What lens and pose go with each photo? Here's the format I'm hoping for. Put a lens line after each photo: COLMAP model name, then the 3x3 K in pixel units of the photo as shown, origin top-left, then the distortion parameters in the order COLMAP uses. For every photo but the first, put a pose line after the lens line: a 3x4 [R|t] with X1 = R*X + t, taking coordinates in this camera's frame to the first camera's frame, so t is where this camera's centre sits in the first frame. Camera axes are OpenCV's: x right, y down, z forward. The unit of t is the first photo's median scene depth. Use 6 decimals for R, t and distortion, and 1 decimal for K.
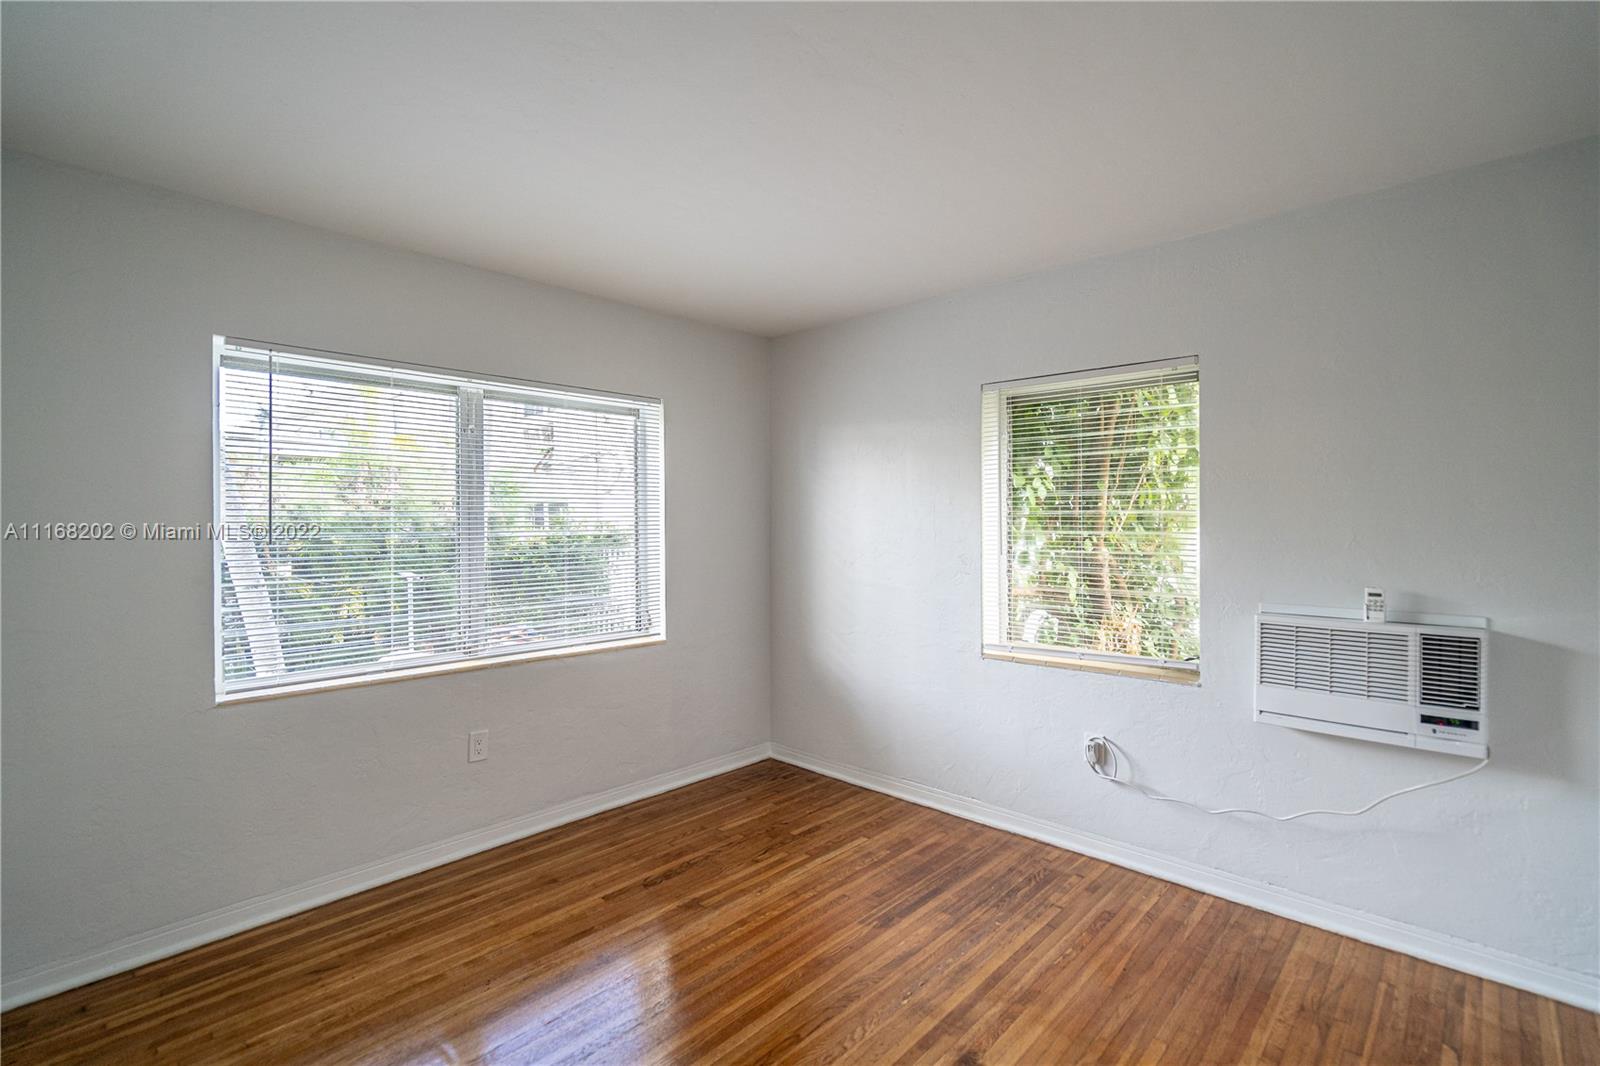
lens RADIAL K [[735.4, 0, 805.3], [0, 735.4, 525.8], [0, 0, 1]] dist [0.001316, 0.000737]
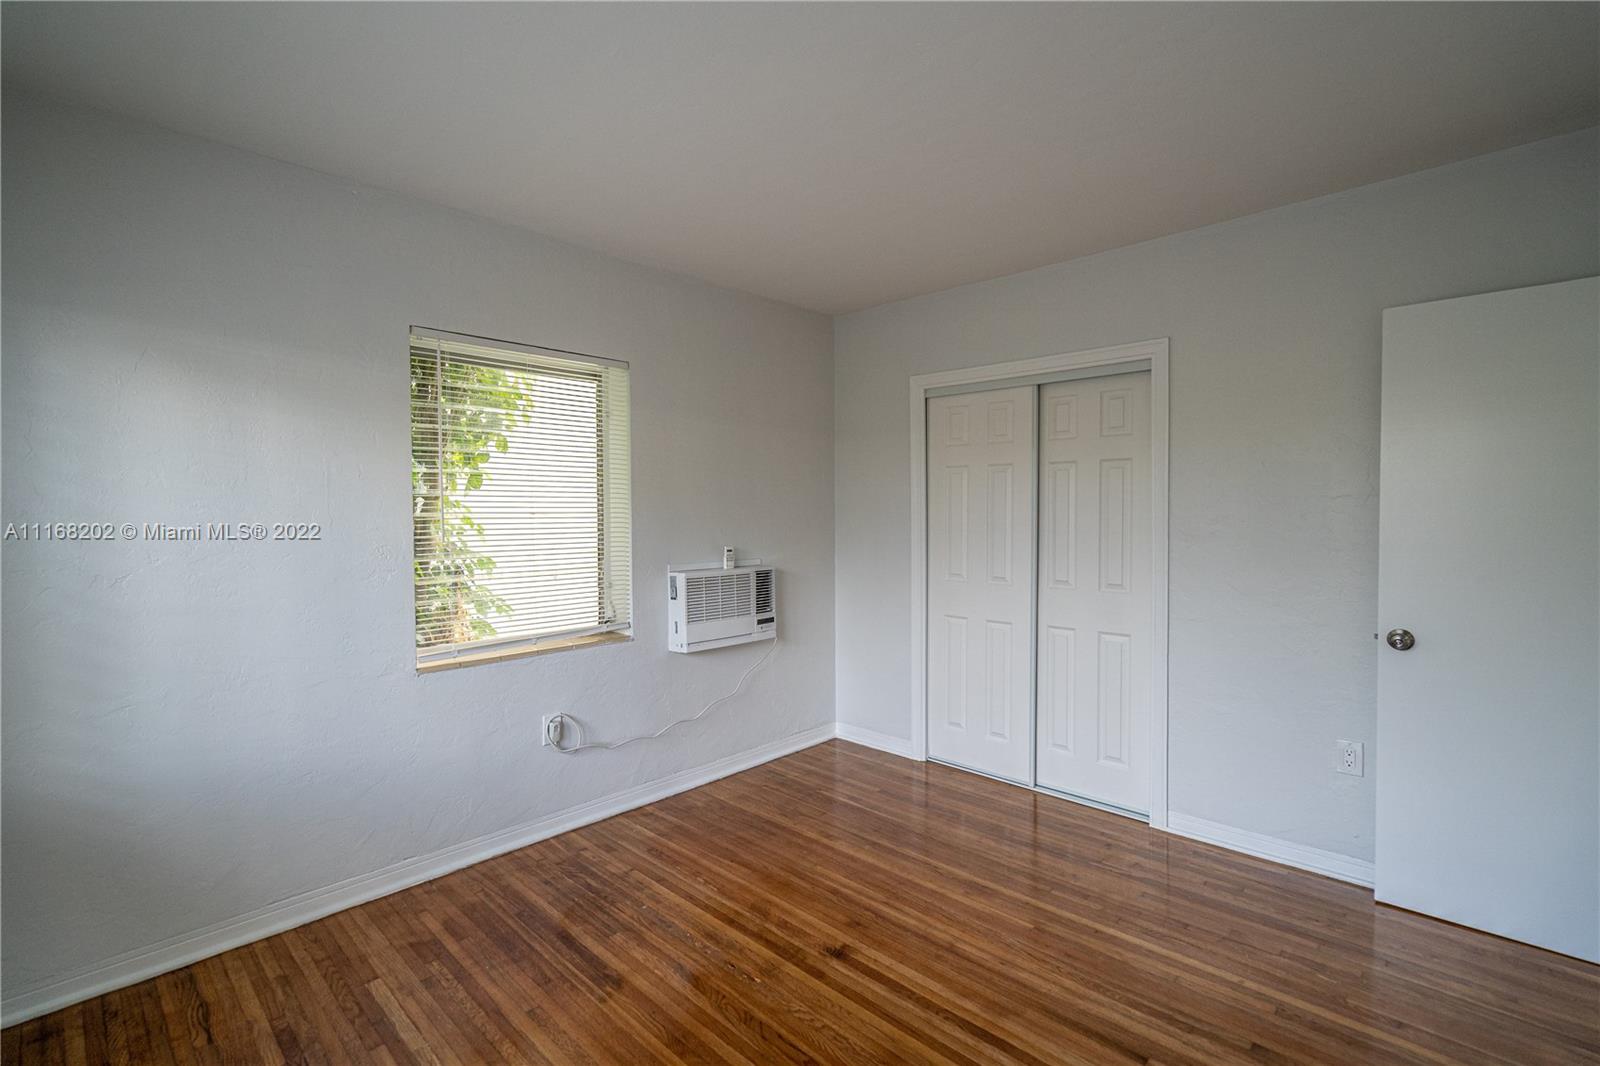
lens RADIAL K [[735.4, 0, 797.9], [0, 735.4, 523.4], [0, 0, 1]] dist [0.001316, 0.000737]
pose [[0.014401, -0.024776, 0.999589, -0.655481], [0.000399, 0.999693, 0.024773, -0.001670], [-0.999896, 0.000042, 0.014407, 0.713208]]
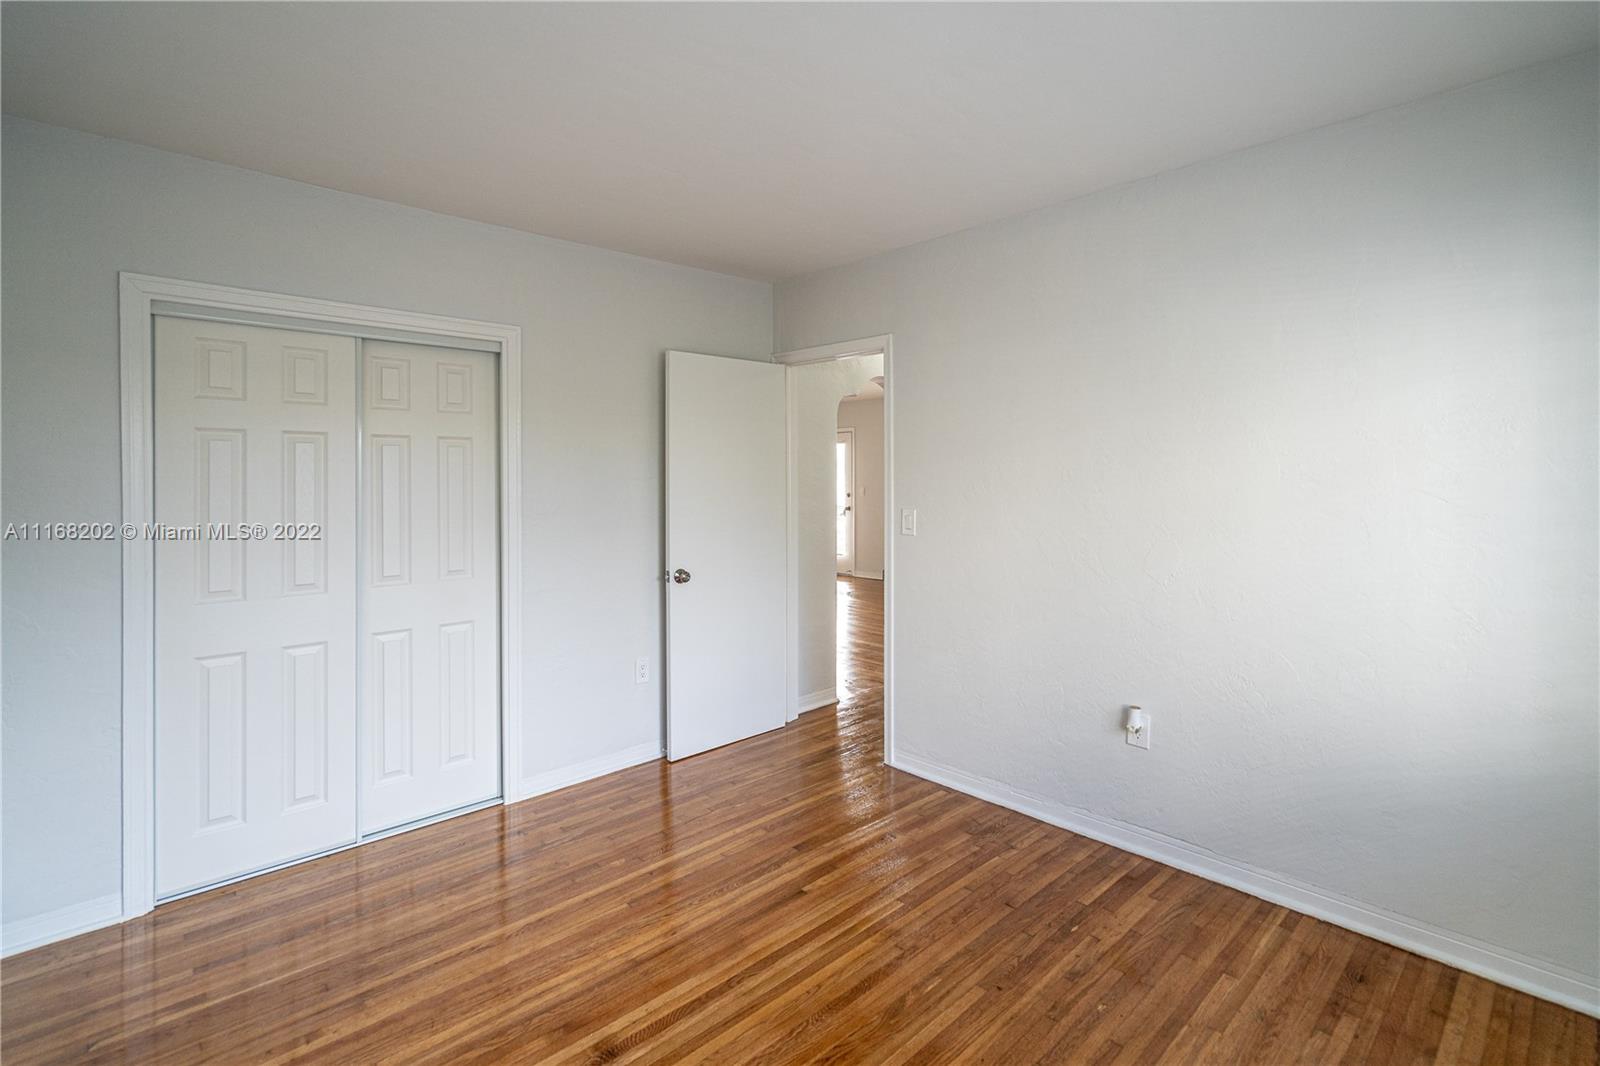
lens RADIAL K [[735.4, 0, 831.1], [0, 735.4, 495.5], [0, 0, 1]] dist [0.001316, 0.000737]
pose [[-0.998399, 0.005363, 0.056308, -0.059748], [0.006393, 0.999815, 0.018125, -0.005332], [-0.056200, 0.018456, -0.998249, 1.331370]]
